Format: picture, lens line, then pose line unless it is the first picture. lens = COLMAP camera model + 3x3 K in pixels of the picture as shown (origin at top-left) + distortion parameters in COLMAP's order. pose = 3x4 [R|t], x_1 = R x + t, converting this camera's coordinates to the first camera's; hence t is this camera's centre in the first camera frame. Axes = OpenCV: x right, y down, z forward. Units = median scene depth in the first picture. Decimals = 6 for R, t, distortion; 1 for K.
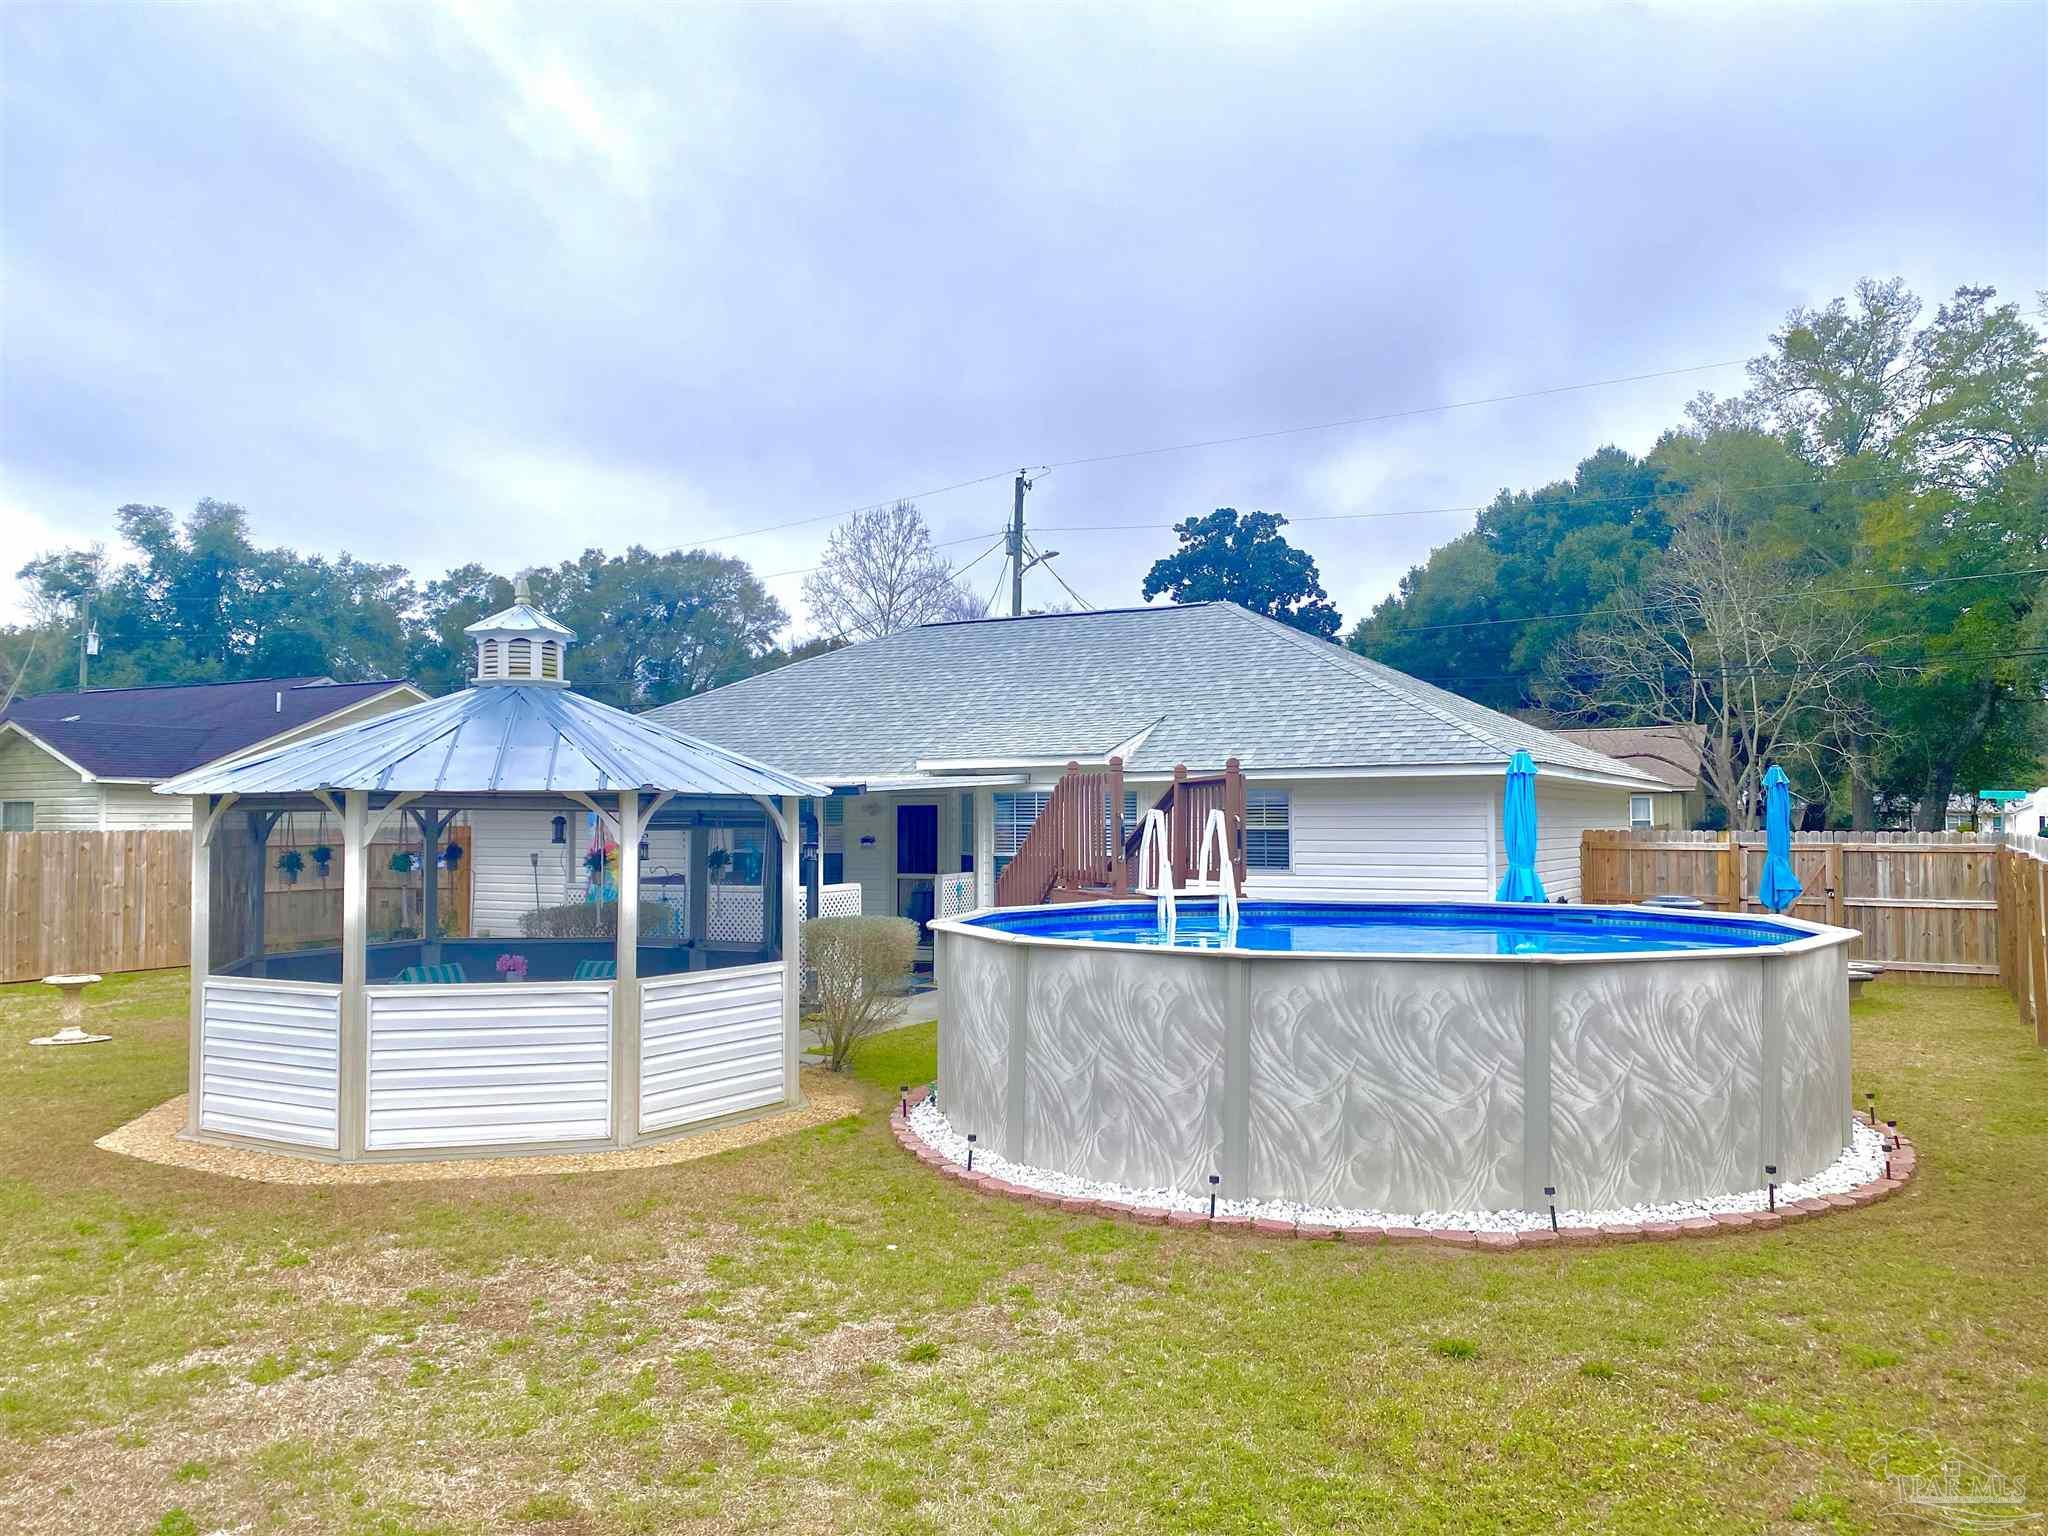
lens RADIAL K [[1551.4, 0, 1007.4], [0, 1551.4, 803.1], [0, 0, 1]] dist [0.003206, -0.007374]
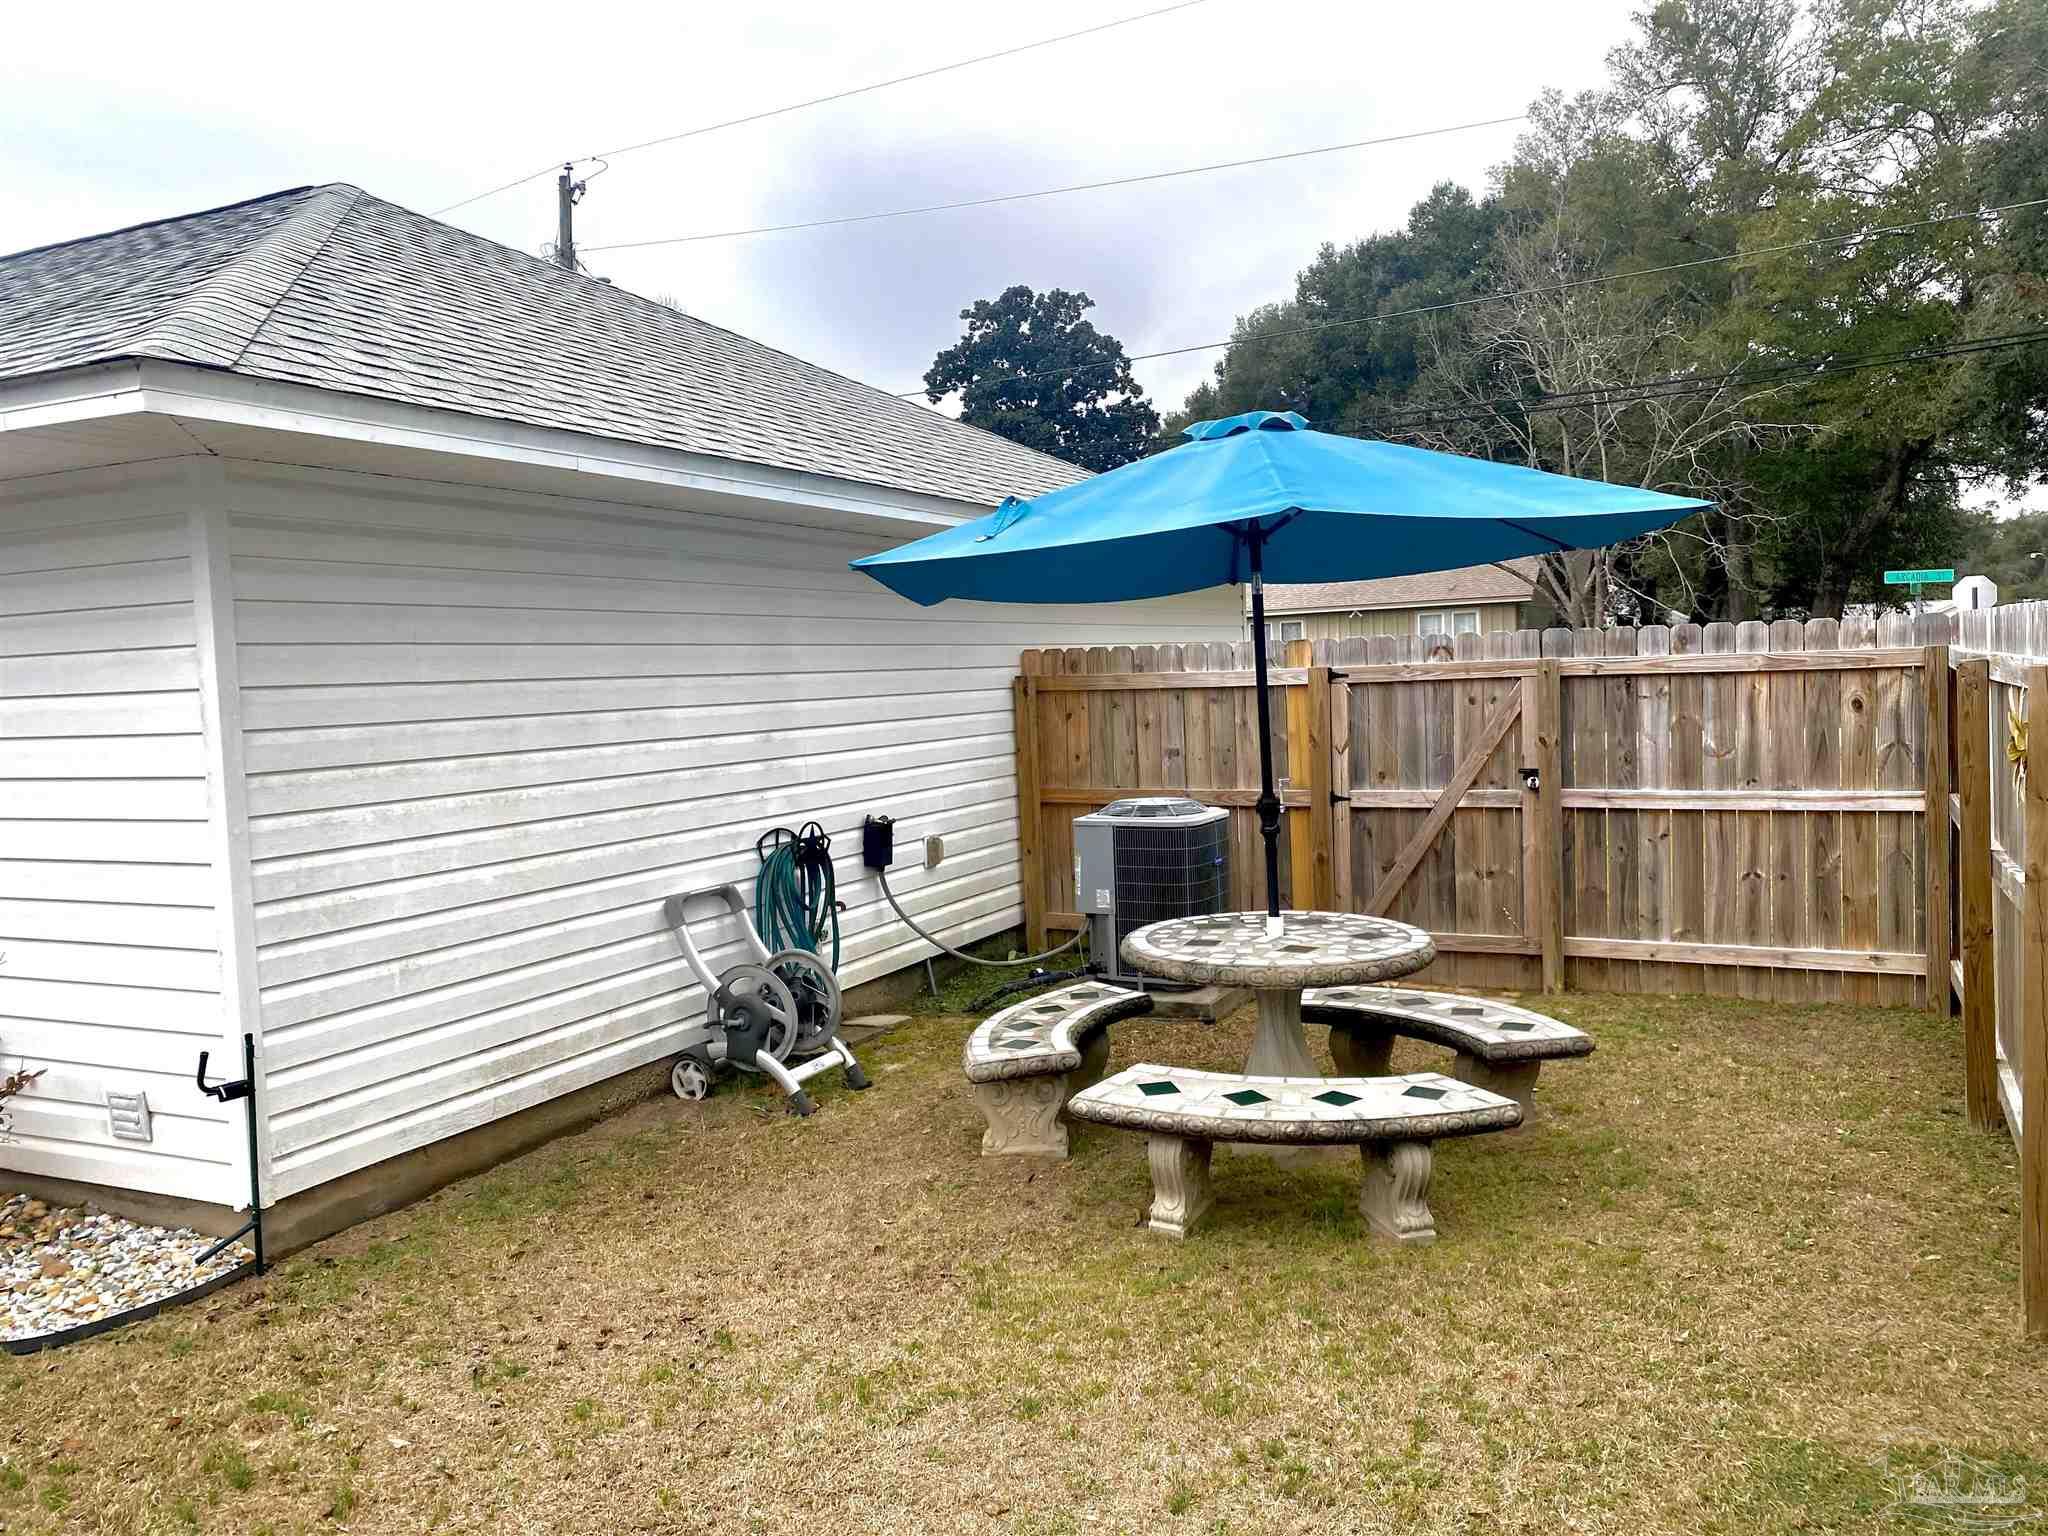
lens RADIAL K [[1545.7, 0, 1027.2], [0, 1545.7, 781.3], [0, 0, 1]] dist [0.057260, -0.089961]
pose [[0.997698, -0.037598, 0.056438, 0.116992], [0.032664, 0.995765, 0.085934, 0.005717], [-0.059430, -0.083893, 0.994701, 0.186620]]
